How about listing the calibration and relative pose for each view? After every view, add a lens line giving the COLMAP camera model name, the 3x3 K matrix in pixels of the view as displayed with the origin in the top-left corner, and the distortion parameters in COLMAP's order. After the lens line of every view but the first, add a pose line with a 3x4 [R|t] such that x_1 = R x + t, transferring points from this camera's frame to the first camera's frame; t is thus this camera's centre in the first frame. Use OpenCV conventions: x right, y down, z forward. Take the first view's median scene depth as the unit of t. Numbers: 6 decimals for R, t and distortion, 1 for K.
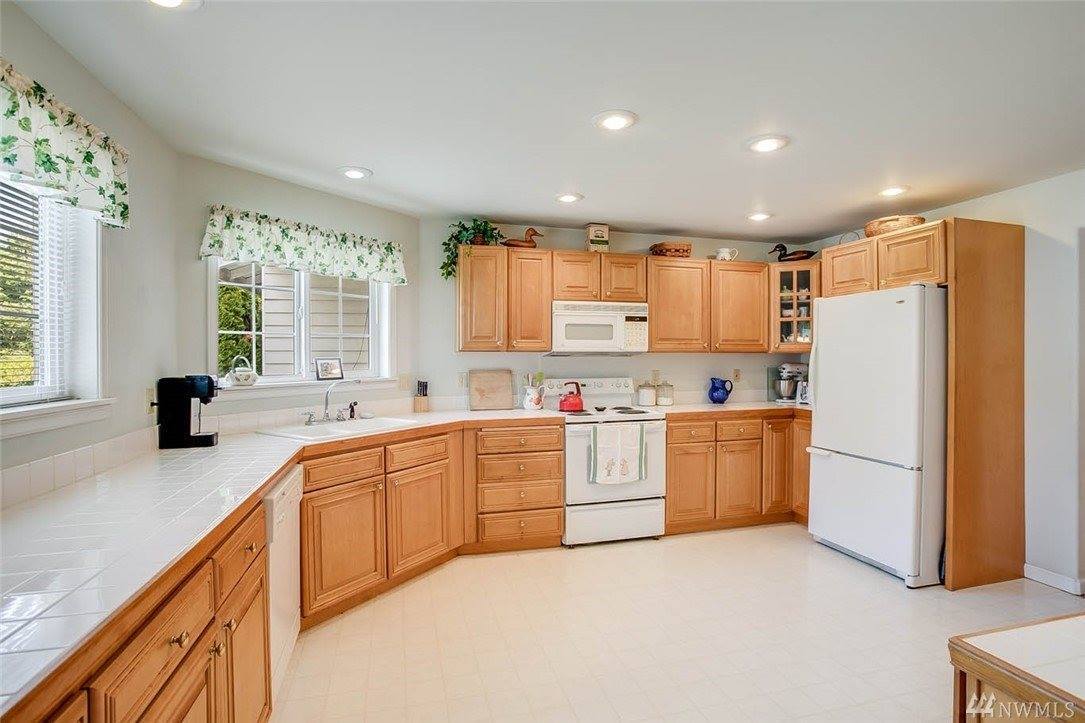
lens RADIAL K [[531.1, 0, 547.5], [0, 531.1, 361.3], [0, 0, 1]] dist [-0.030930, 0.001925]
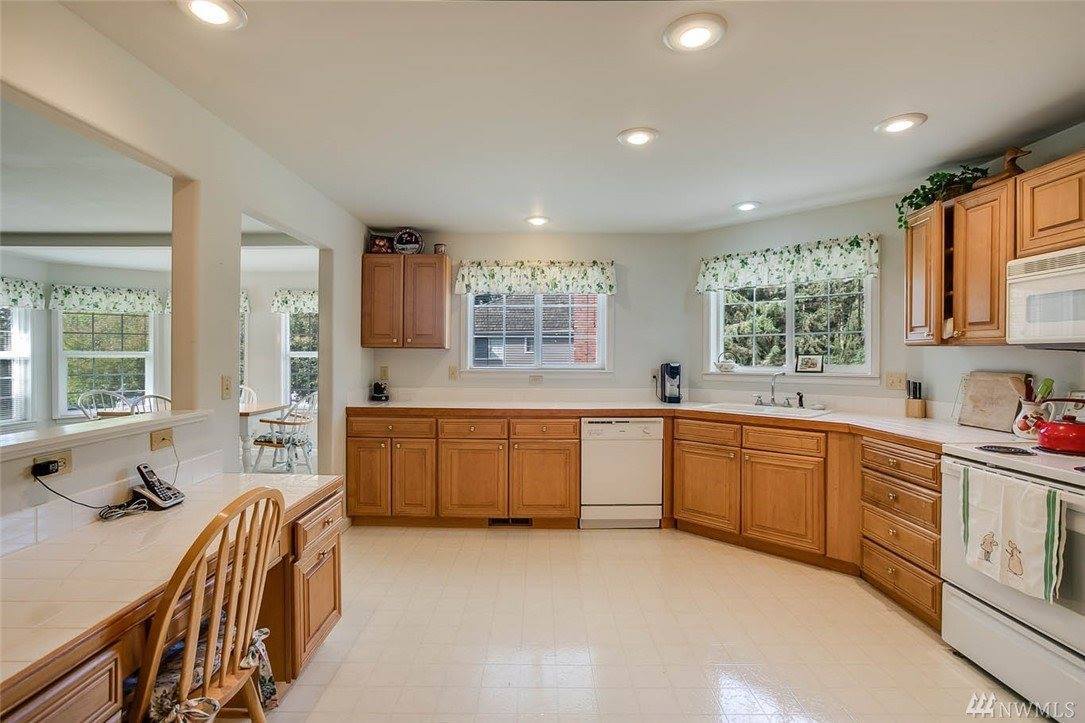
lens RADIAL K [[531.1, 0, 546.3], [0, 531.1, 358.0], [0, 0, 1]] dist [-0.030930, 0.001925]
pose [[-0.249232, 0.006661, -0.968421, 0.805752], [-0.012612, 0.999869, 0.010123, -0.001360], [0.968362, 0.014737, -0.249115, 0.705240]]
